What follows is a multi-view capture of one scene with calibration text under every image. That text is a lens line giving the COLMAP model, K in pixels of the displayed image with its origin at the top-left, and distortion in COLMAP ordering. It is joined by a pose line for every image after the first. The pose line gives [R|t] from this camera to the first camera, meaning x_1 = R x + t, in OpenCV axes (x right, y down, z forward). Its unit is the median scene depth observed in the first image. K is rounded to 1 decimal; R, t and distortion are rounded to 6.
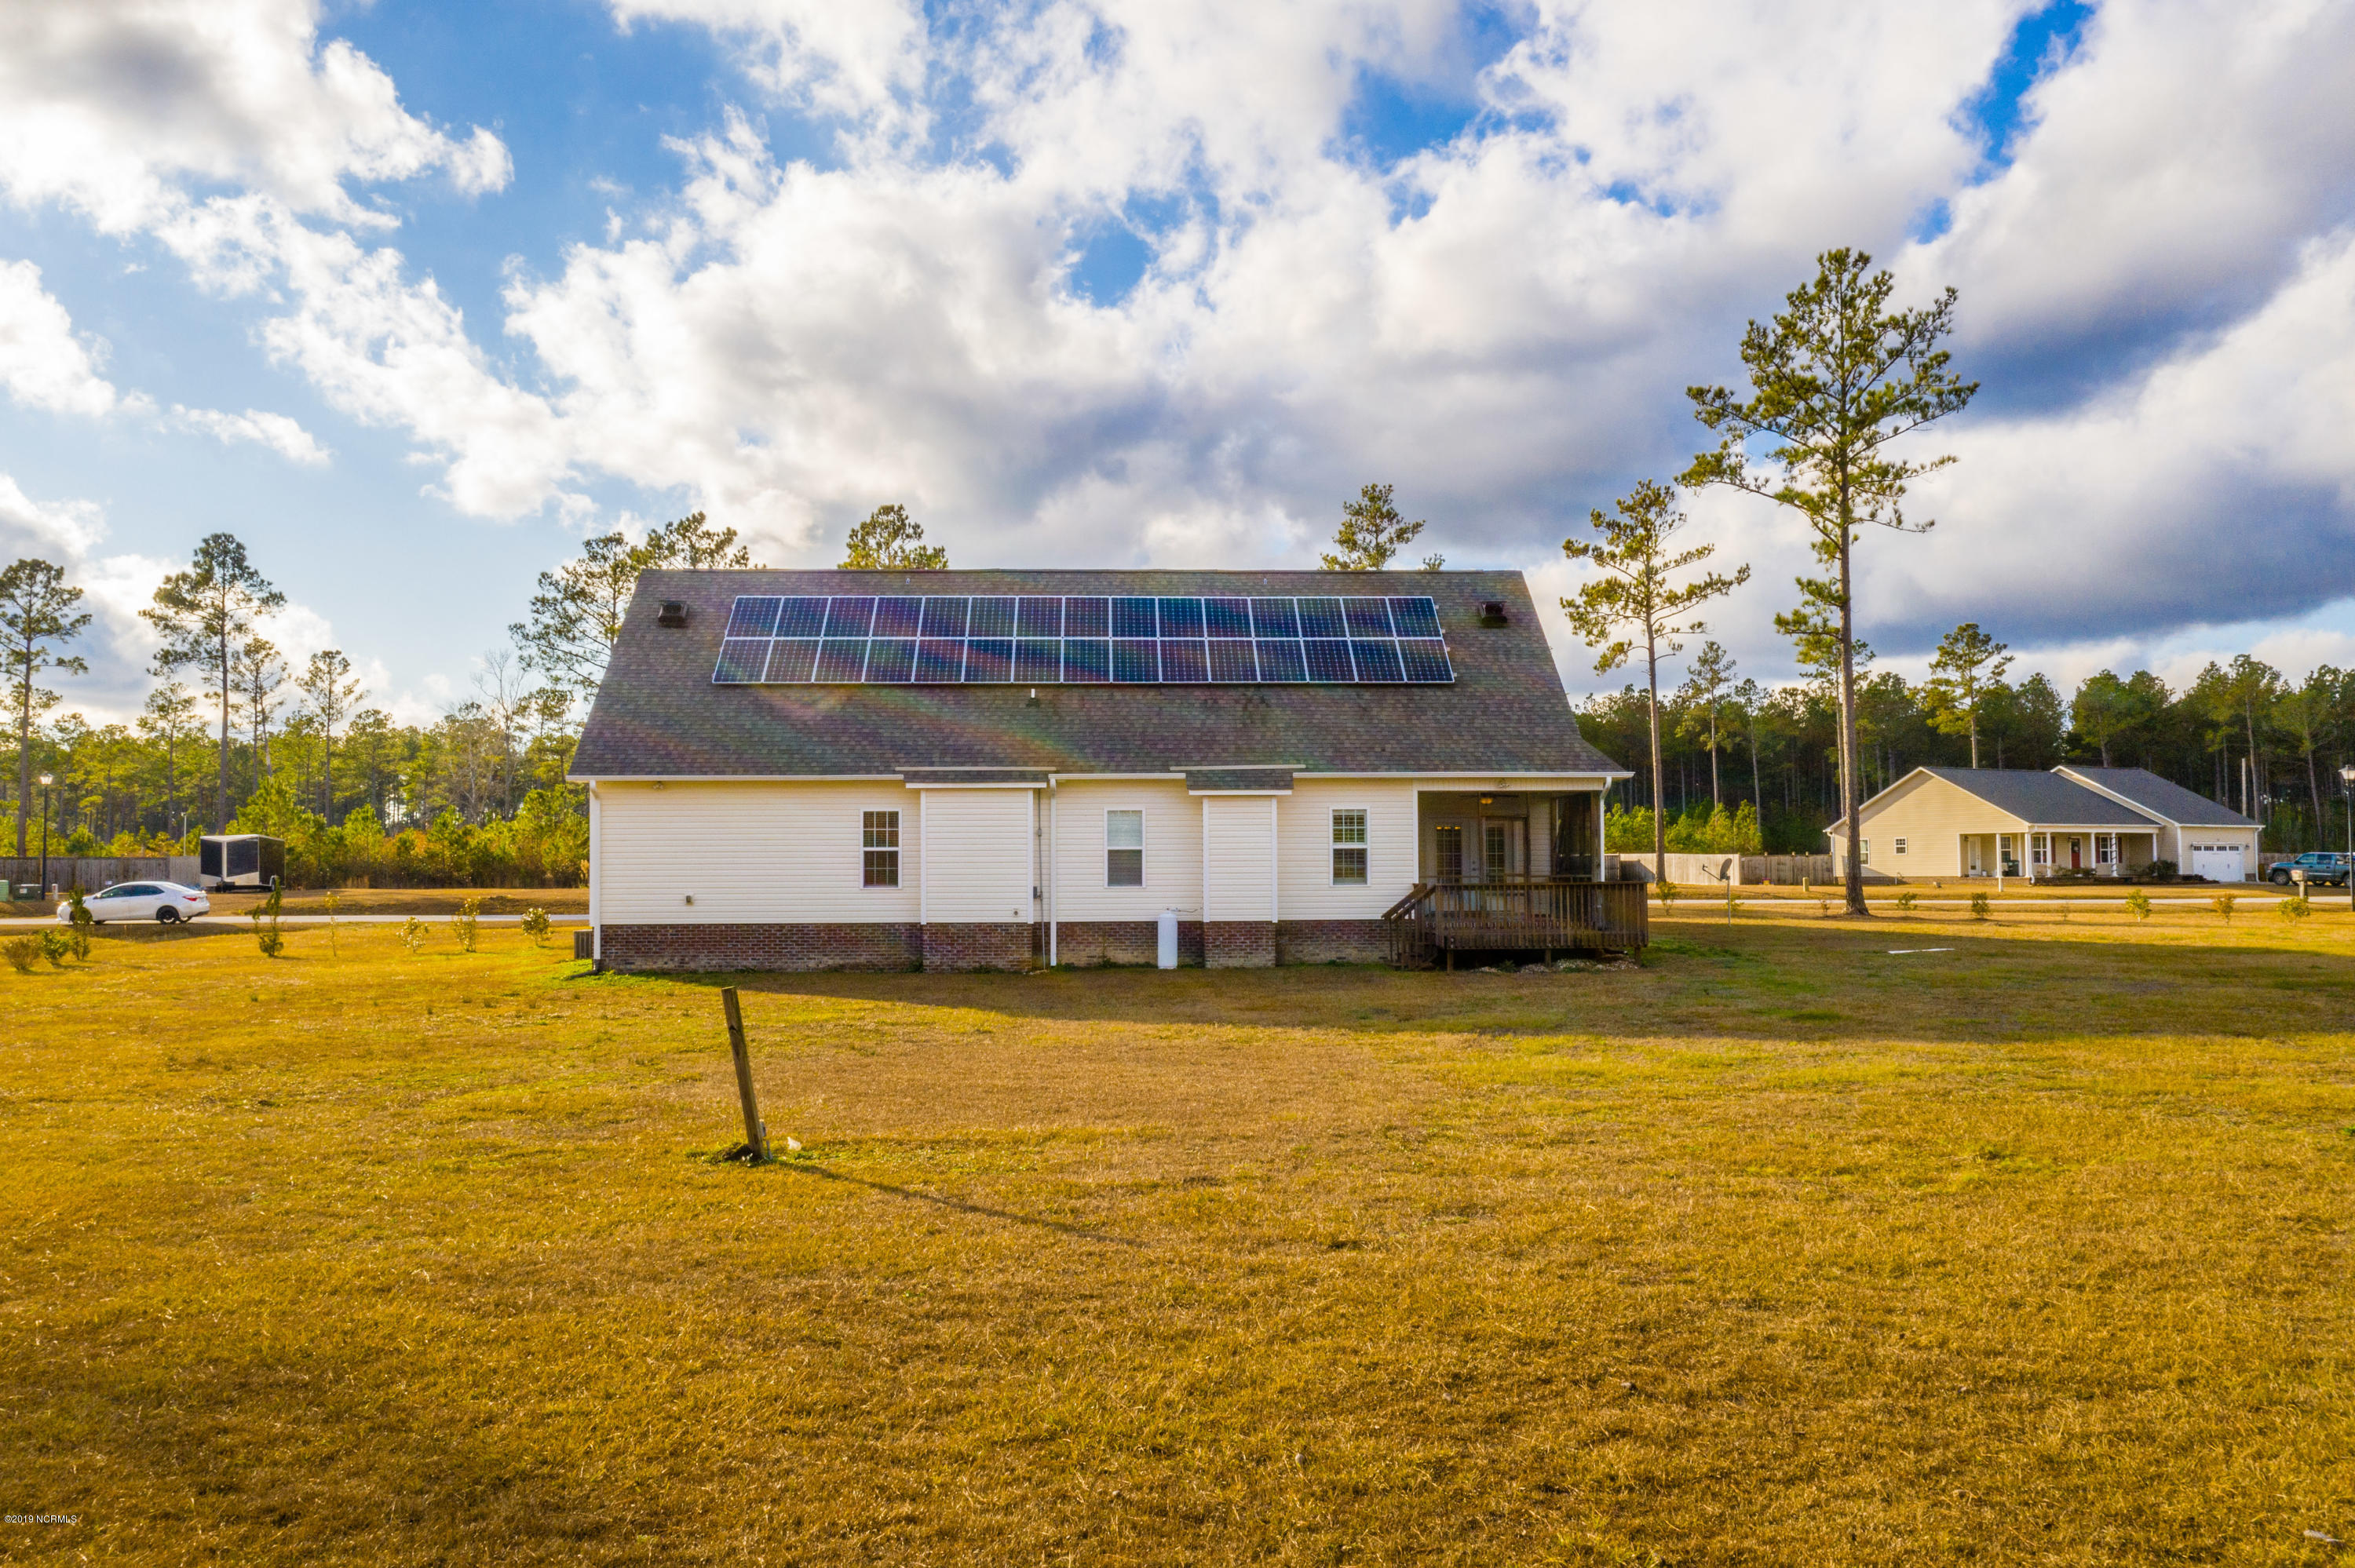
lens RADIAL K [[1887.2, 0, 1177.5], [0, 1887.2, 784.0], [0, 0, 1]] dist [0.003651, 0.005411]
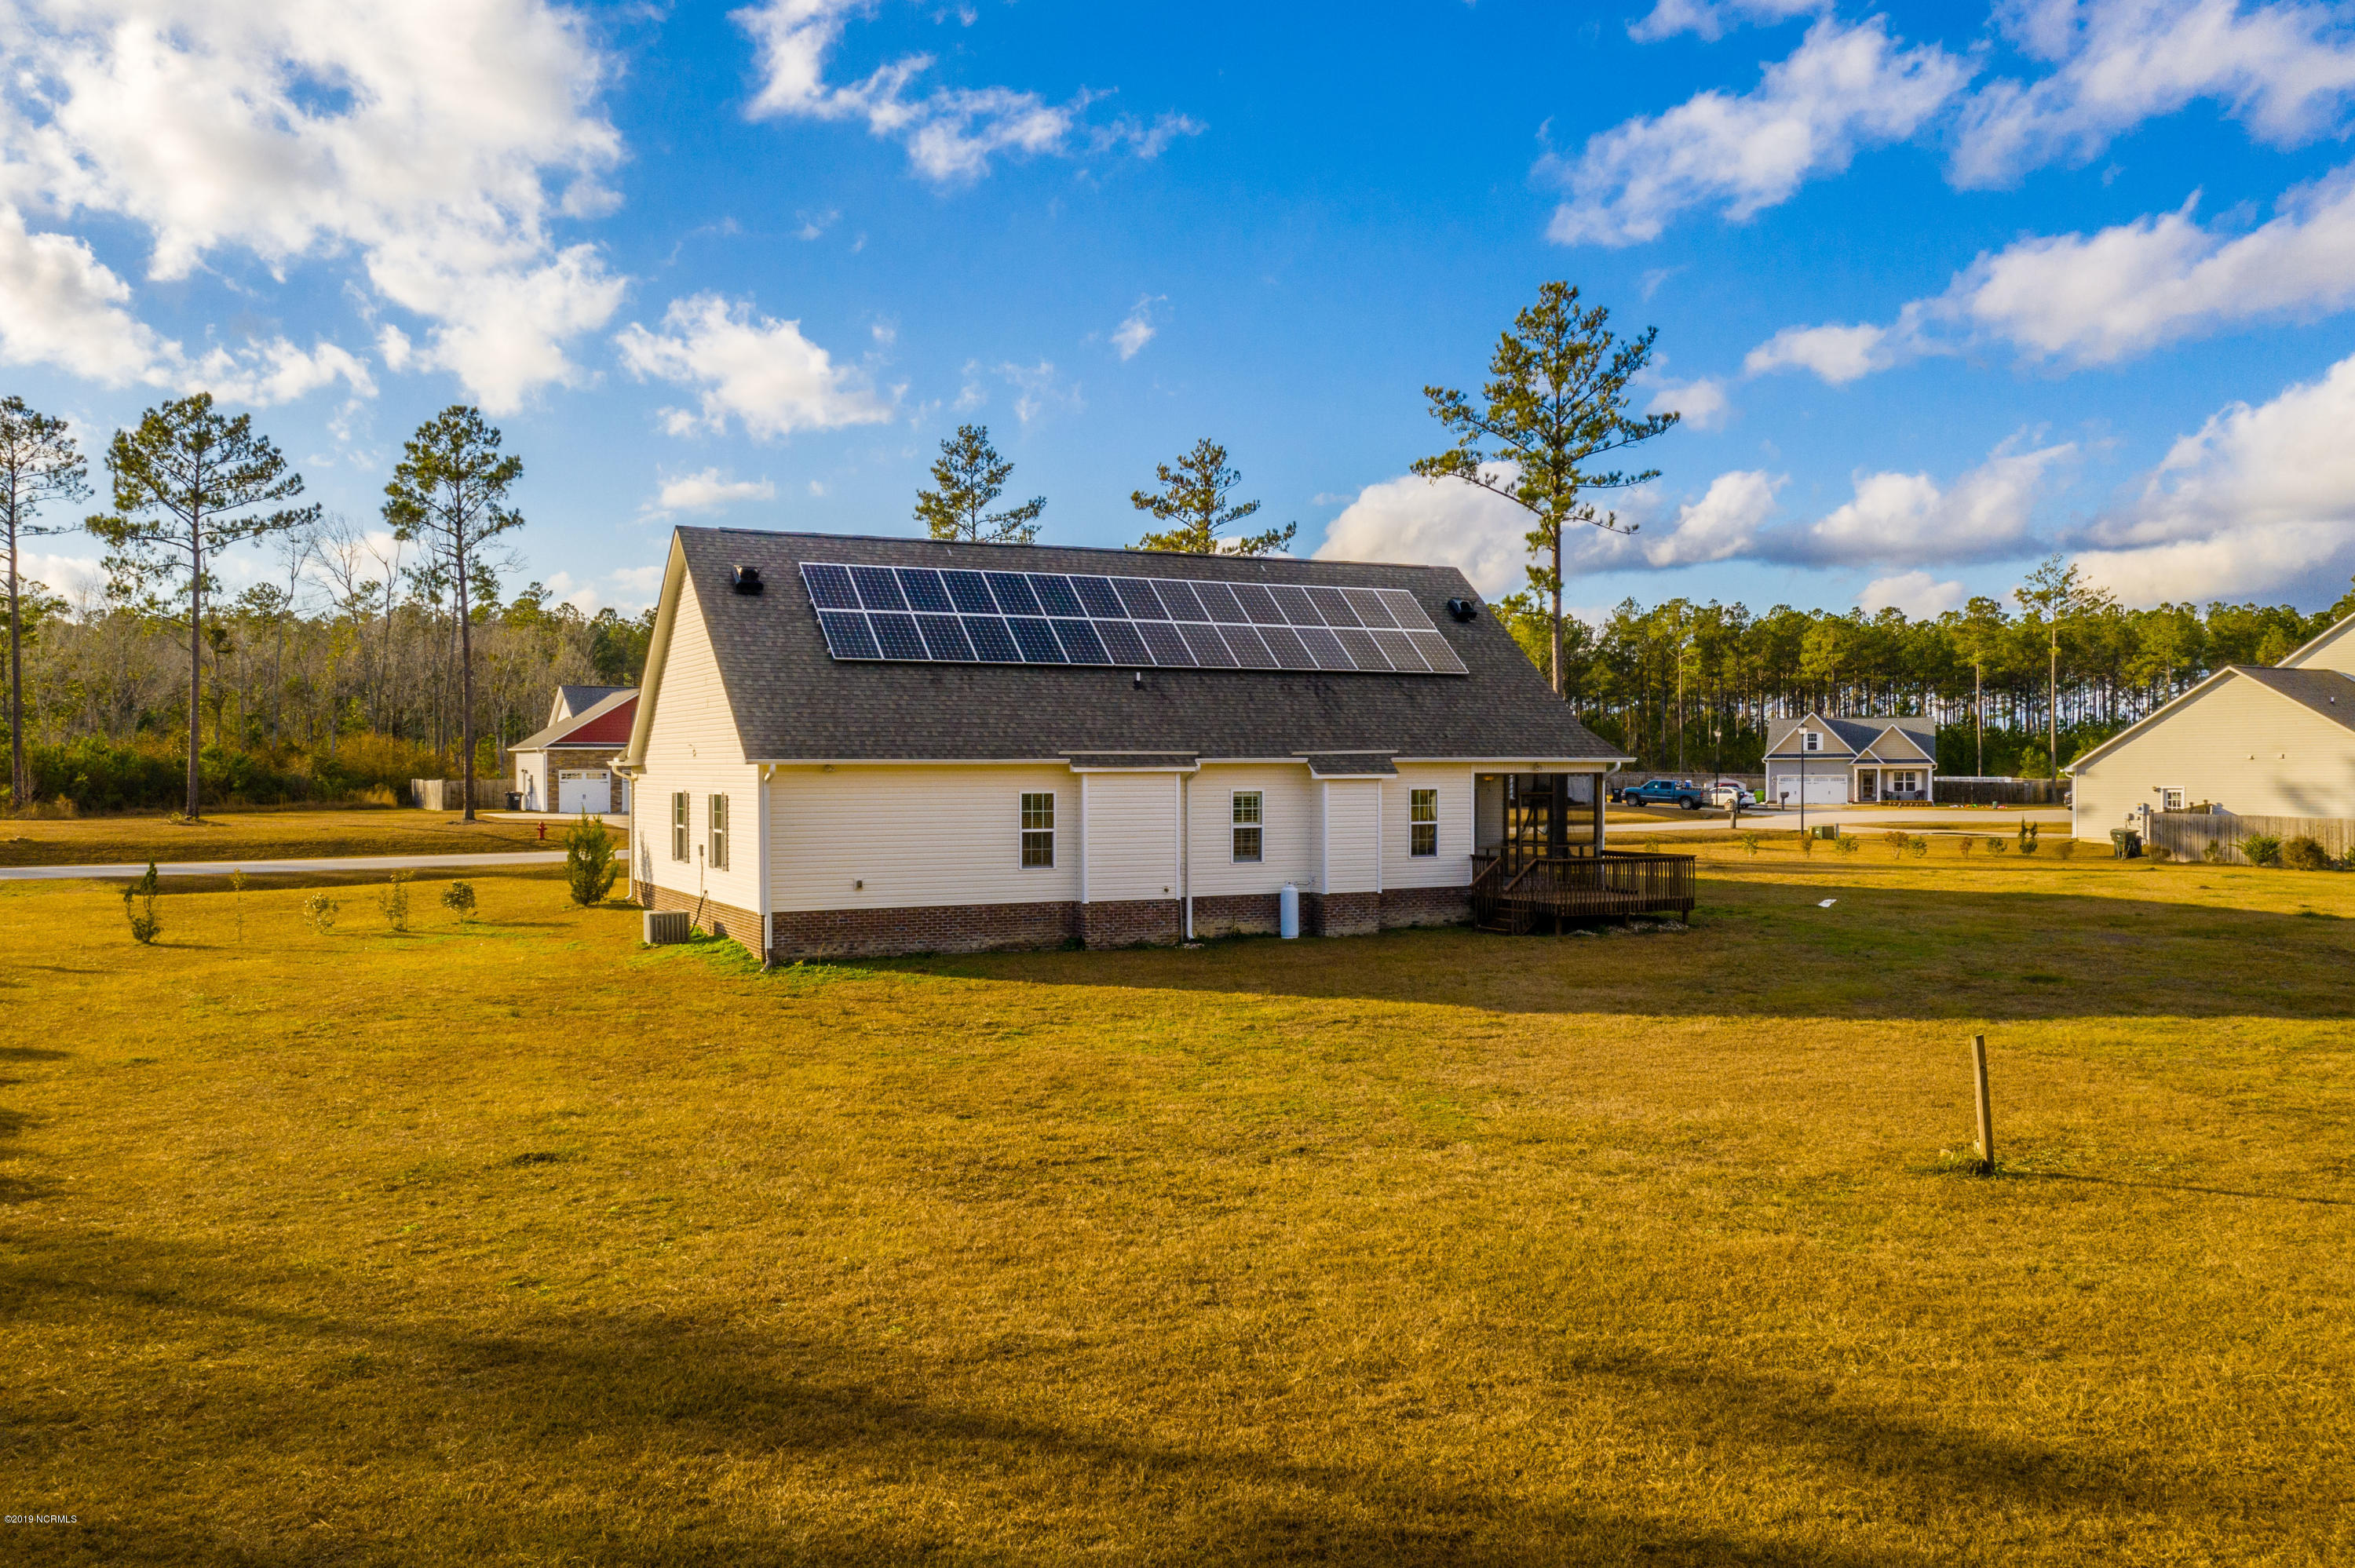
lens RADIAL K [[1868.0, 0, 1177.5], [0, 1868.0, 784.0], [0, 0, 1]] dist [0.000219, 0.000195]
pose [[0.915970, -0.001181, 0.401245, -0.493638], [-0.020806, 0.998511, 0.050435, -0.043181], [-0.400707, -0.054545, 0.914581, 0.046304]]
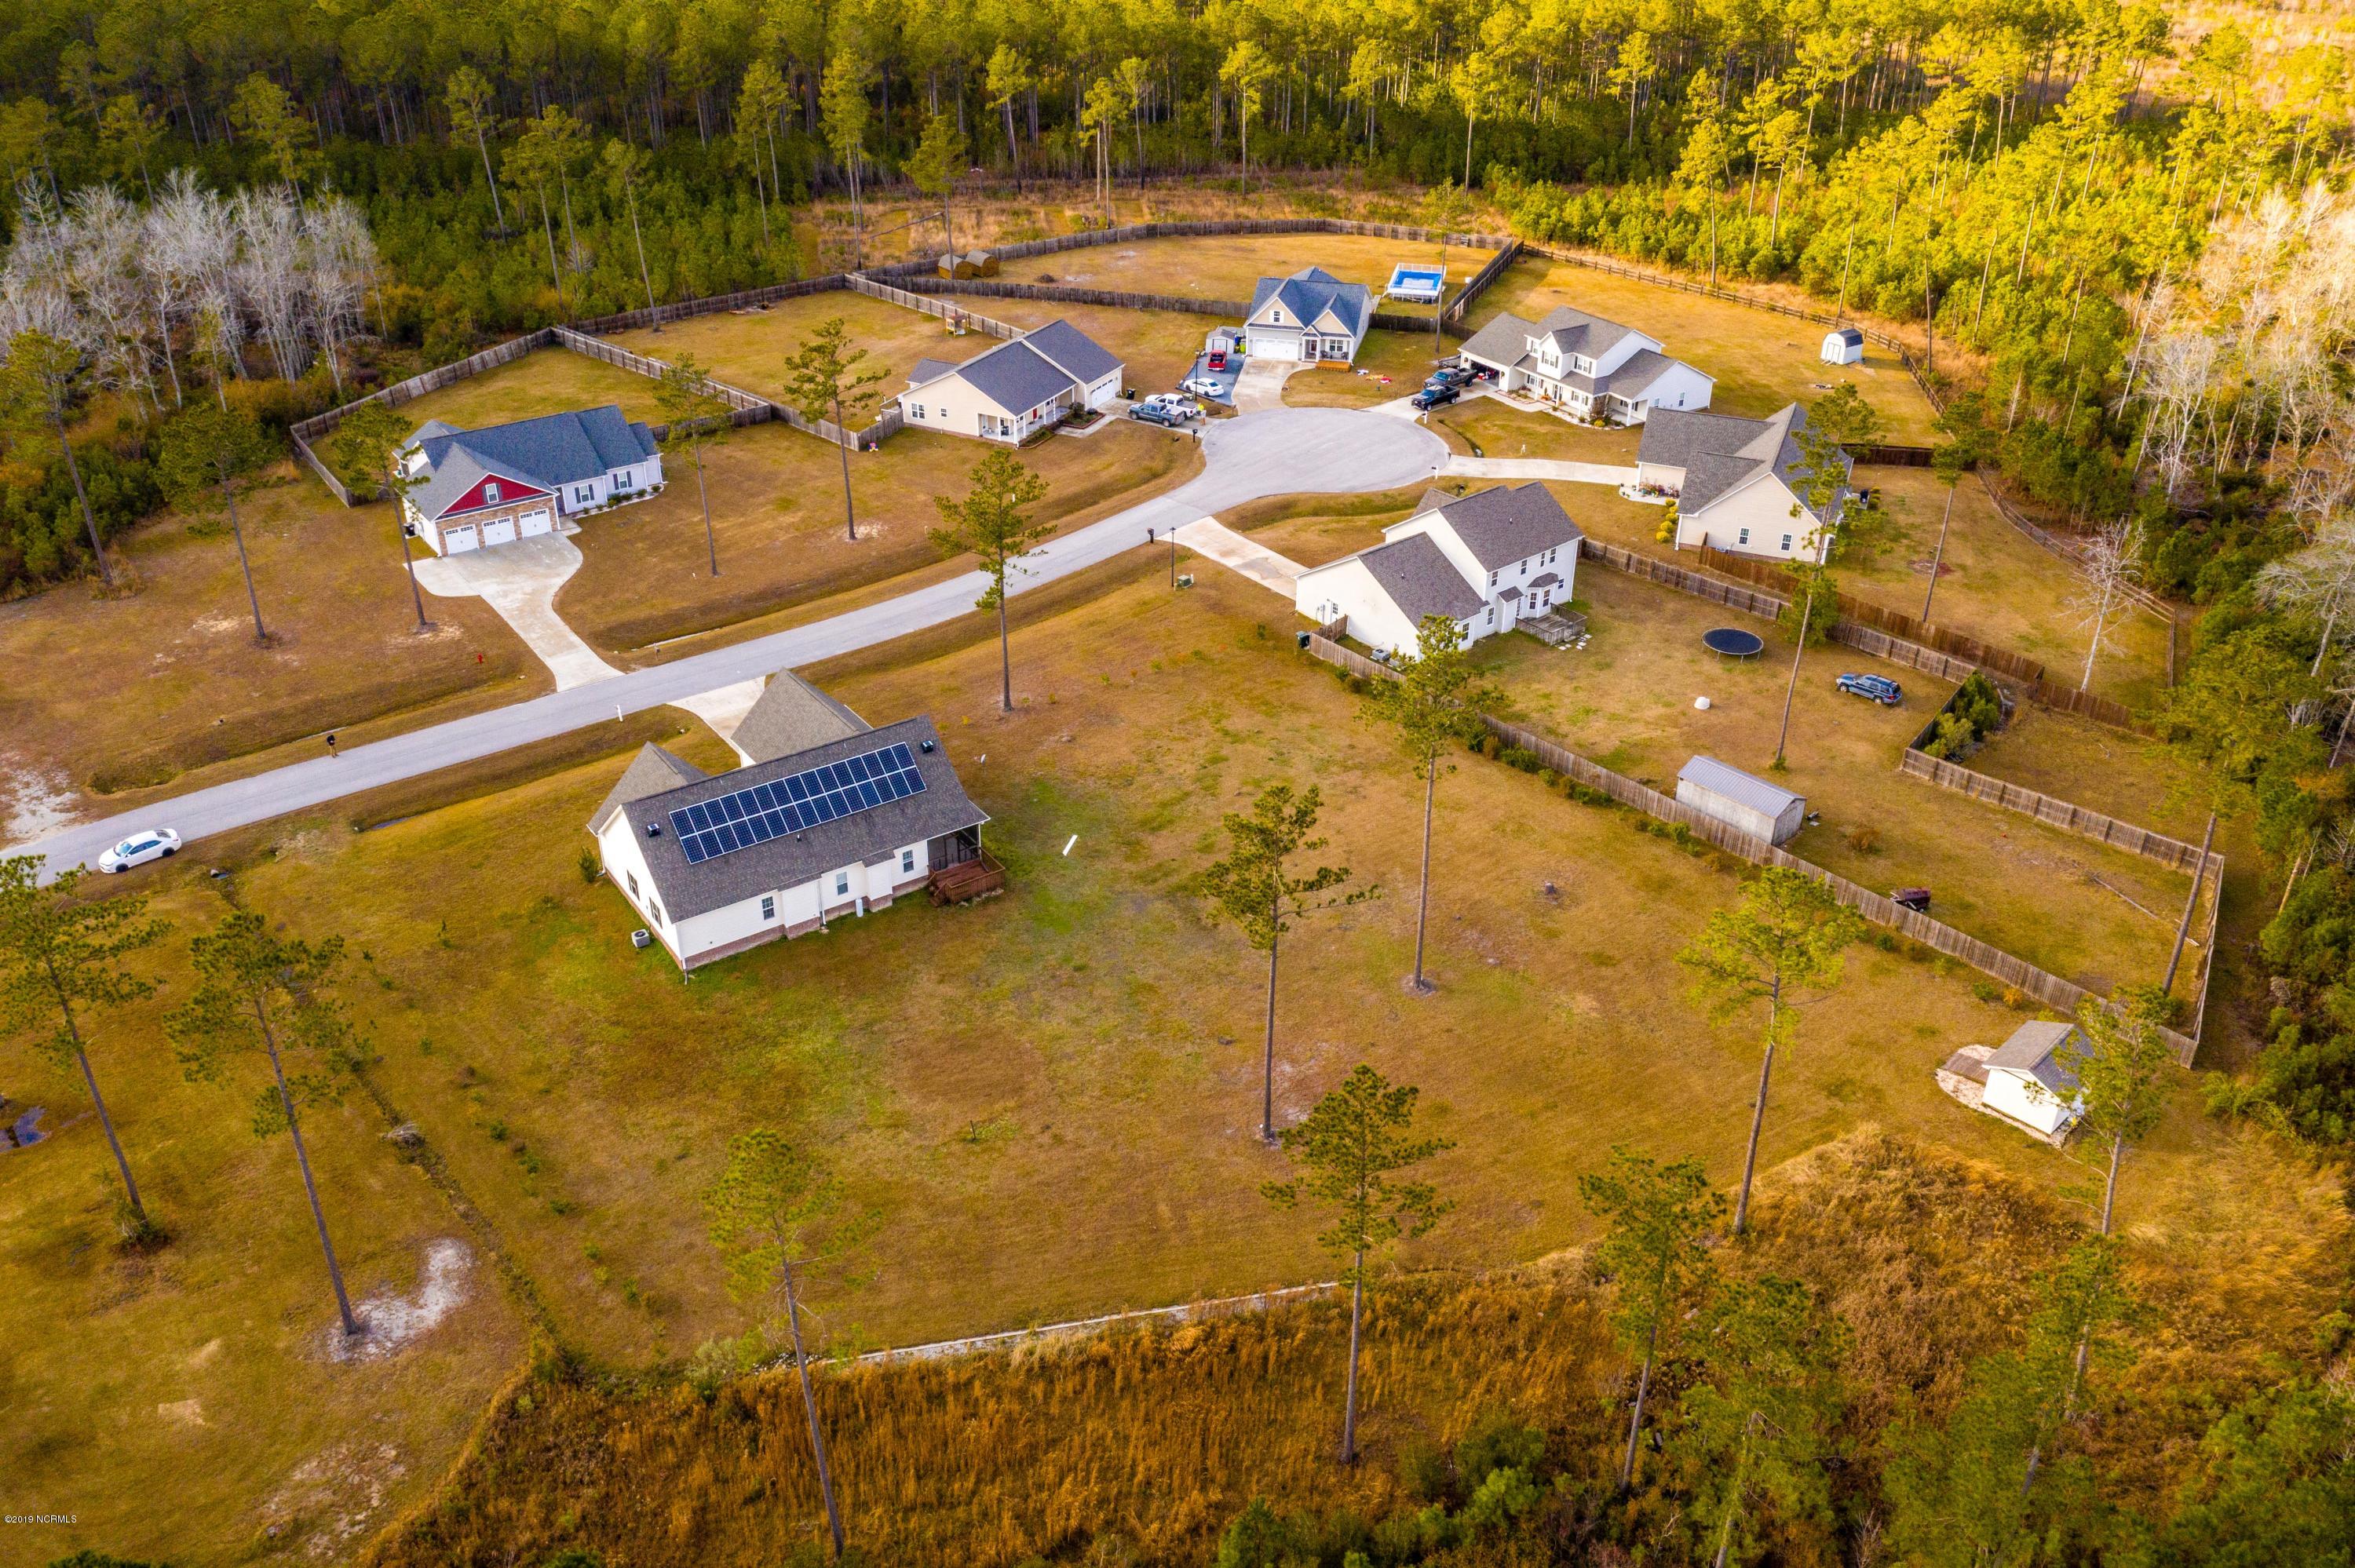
lens RADIAL K [[1868.0, 0, 1177.5], [0, 1868.0, 784.0], [0, 0, 1]] dist [0.000219, 0.000195]
pose [[0.842311, -0.248861, 0.478101, -0.981518], [-0.046264, 0.850372, 0.524144, -1.723580], [-0.537003, -0.463611, 0.704765, -1.354958]]
